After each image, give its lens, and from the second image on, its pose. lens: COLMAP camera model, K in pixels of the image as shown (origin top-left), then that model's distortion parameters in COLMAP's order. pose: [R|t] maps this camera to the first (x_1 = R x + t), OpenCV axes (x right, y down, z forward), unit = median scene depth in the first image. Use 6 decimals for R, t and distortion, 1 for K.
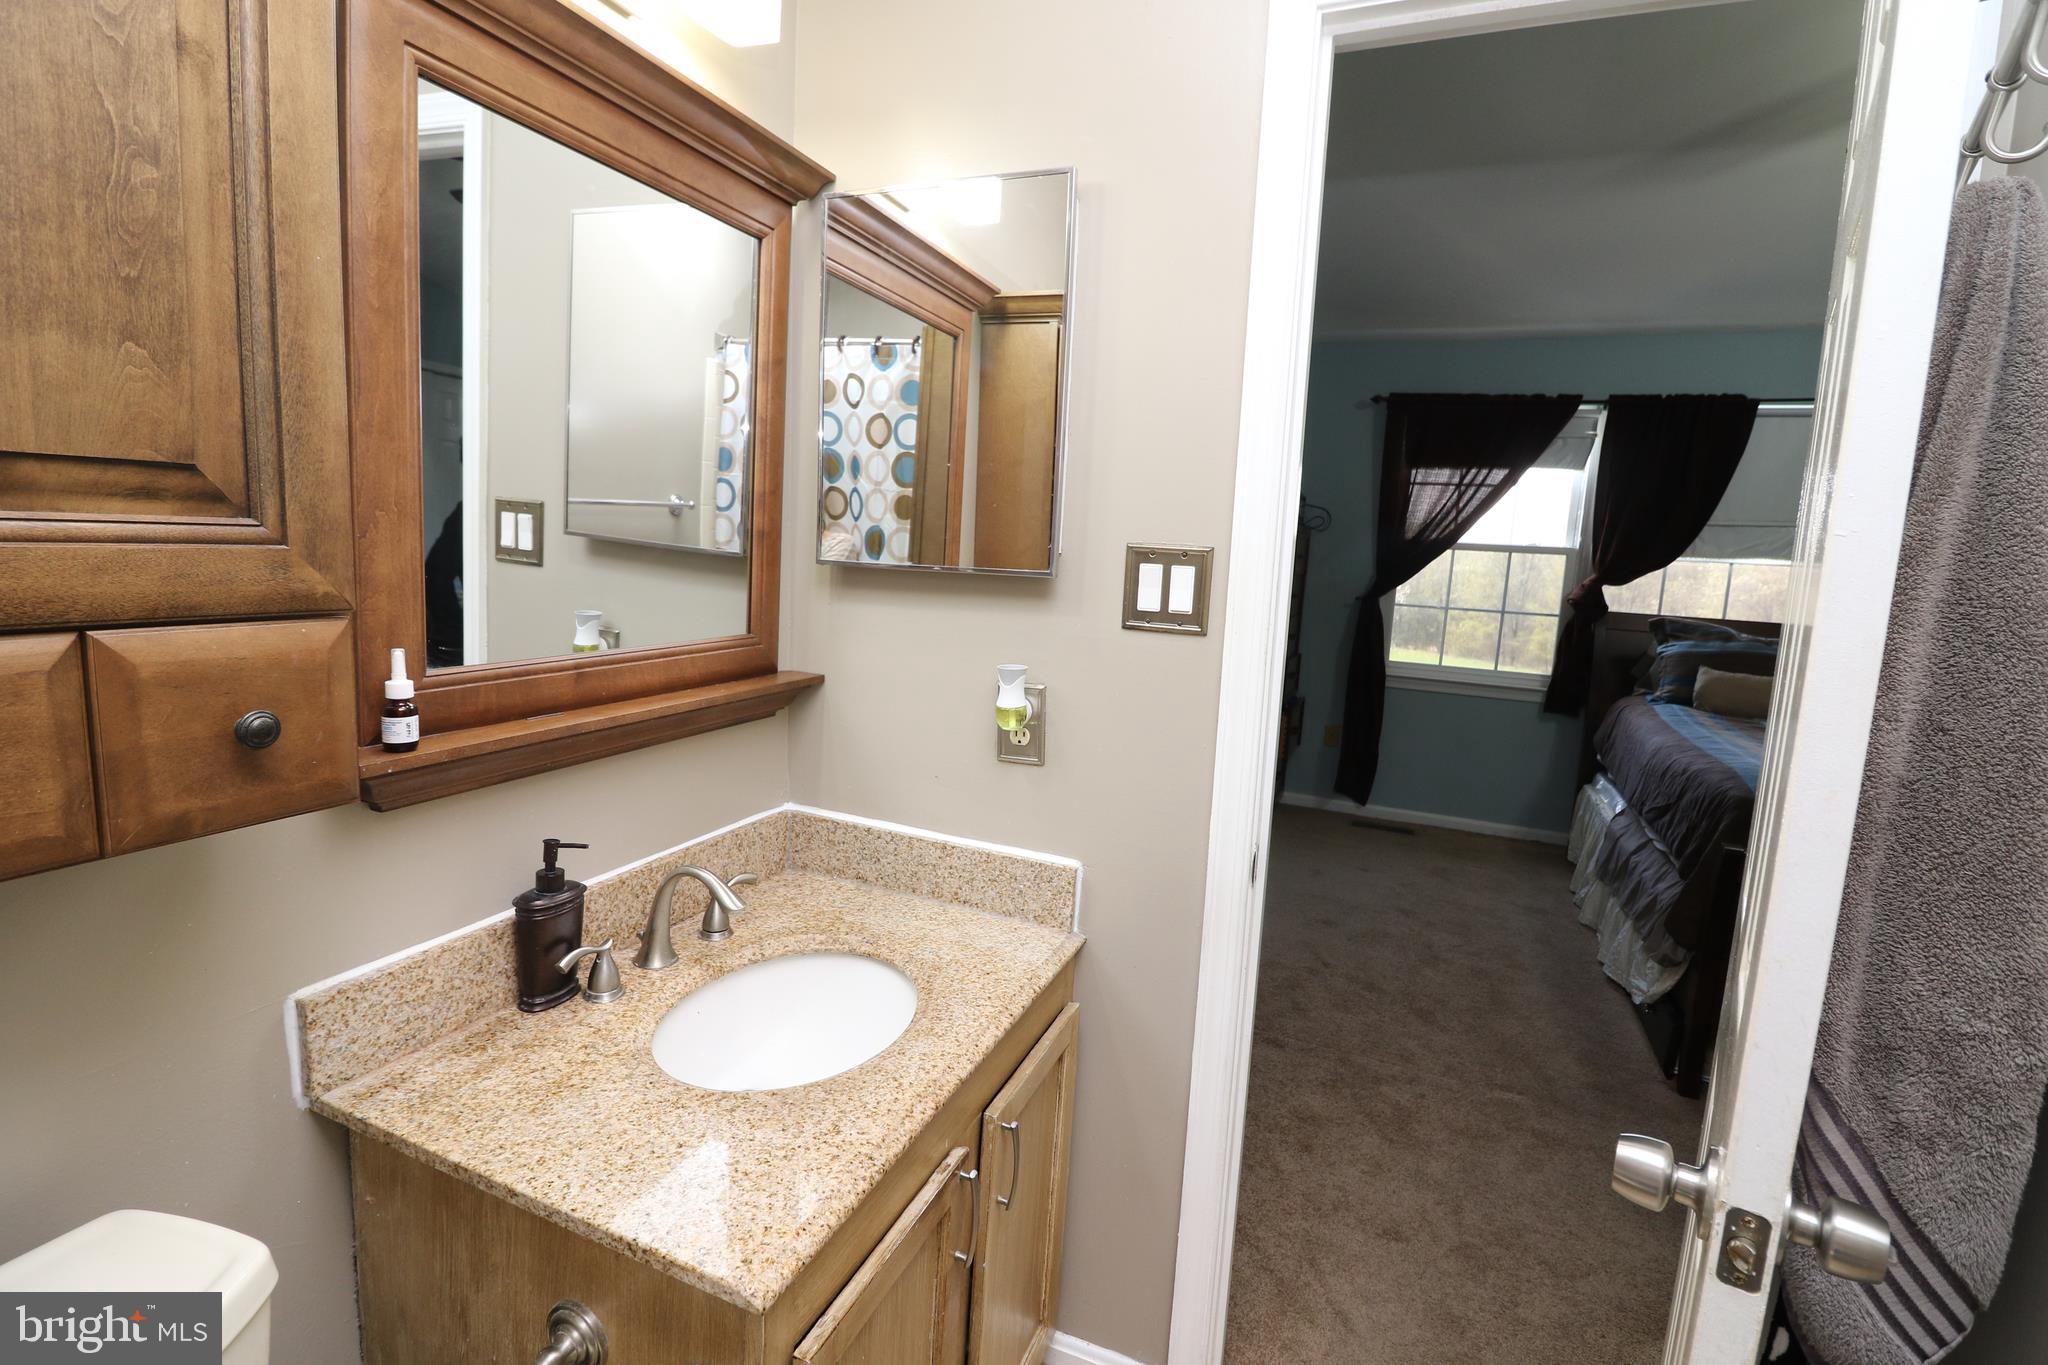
lens RADIAL K [[928.9, 0, 1018.9], [0, 928.9, 656.8], [0, 0, 1]] dist [-0.000073, -0.014760]
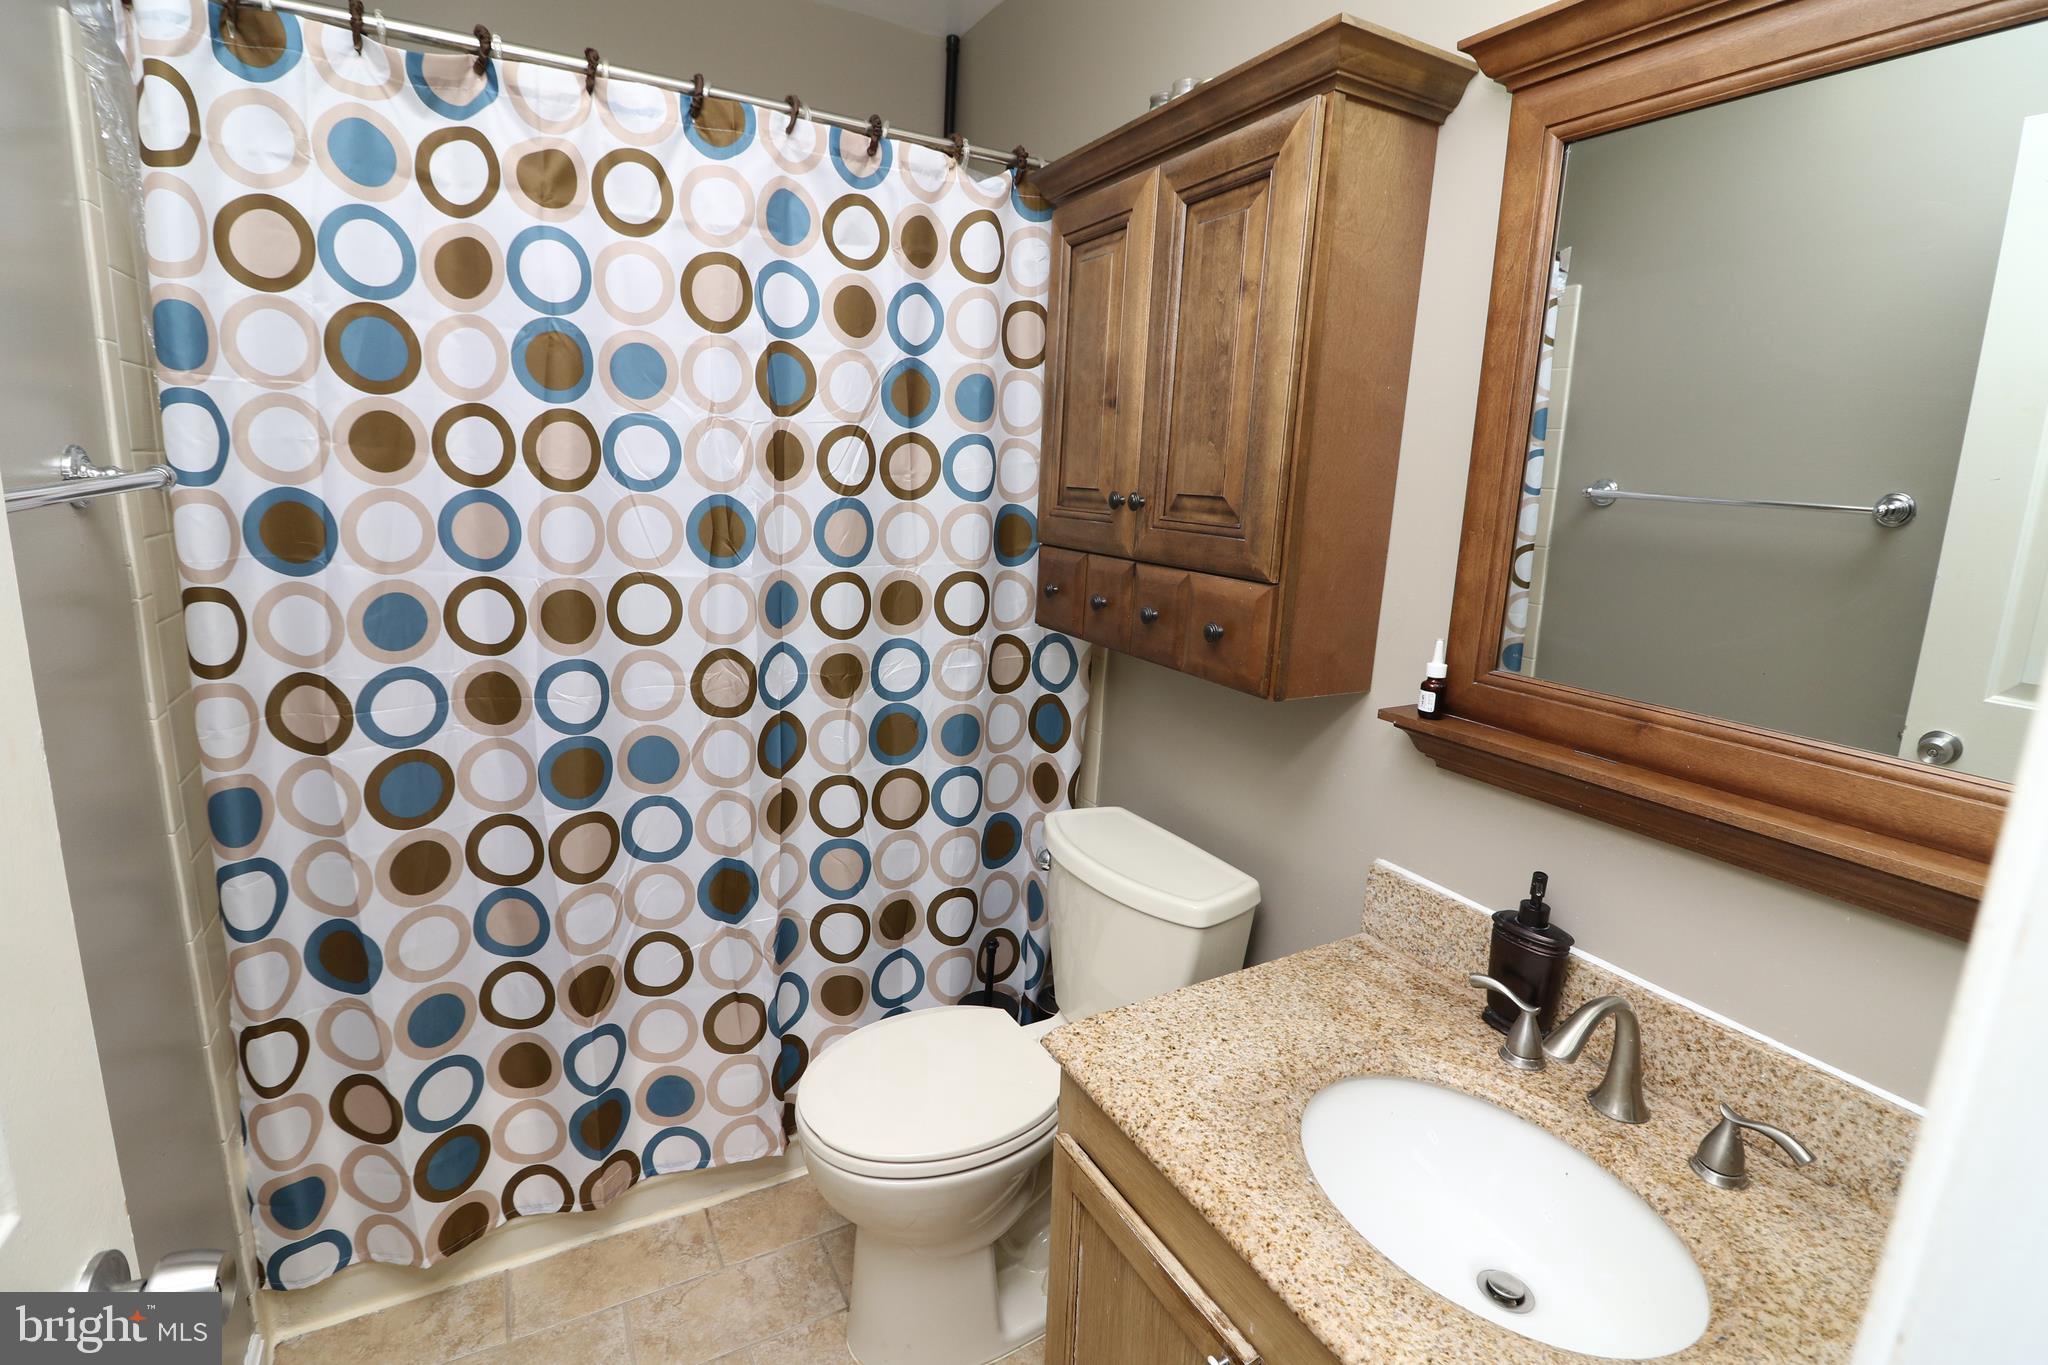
lens RADIAL K [[928.9, 0, 1018.9], [0, 928.9, 656.8], [0, 0, 1]] dist [-0.000073, -0.014760]
pose [[-0.608425, 0.077676, -0.789801, 0.688953], [-0.172777, 0.958363, 0.227353, -0.174961], [0.774575, 0.274787, -0.569671, 1.291617]]
